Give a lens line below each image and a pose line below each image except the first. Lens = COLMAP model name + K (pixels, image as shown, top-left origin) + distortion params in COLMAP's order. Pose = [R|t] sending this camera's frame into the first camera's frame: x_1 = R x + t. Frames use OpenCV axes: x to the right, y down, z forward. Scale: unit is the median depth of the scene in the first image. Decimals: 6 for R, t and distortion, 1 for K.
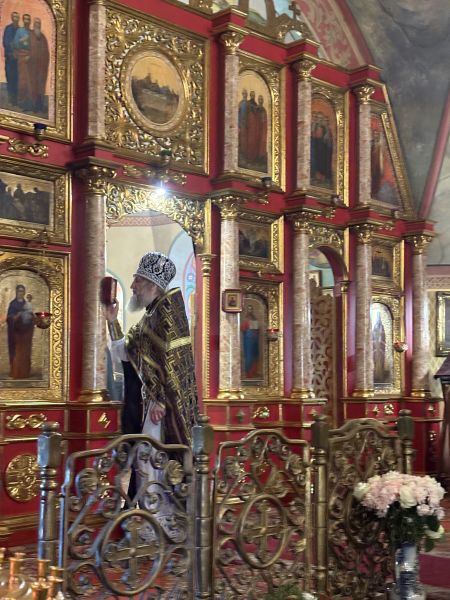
lens RADIAL K [[902.9, 0, 212.4], [0, 902.9, 309.9], [0, 0, 1]] dist [0.089042, 0.000000]
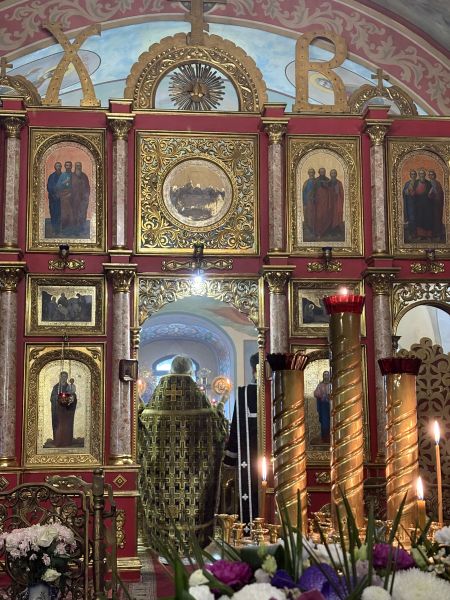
lens RADIAL K [[902.9, 0, 224.4], [0, 902.9, 305.5], [0, 0, 1]] dist [0.089042, 0.000000]
pose [[0.772284, -0.111258, -0.625460, 0.641156], [0.060541, 0.992953, -0.101876, 0.019623], [0.632387, 0.040811, 0.773577, 0.130290]]
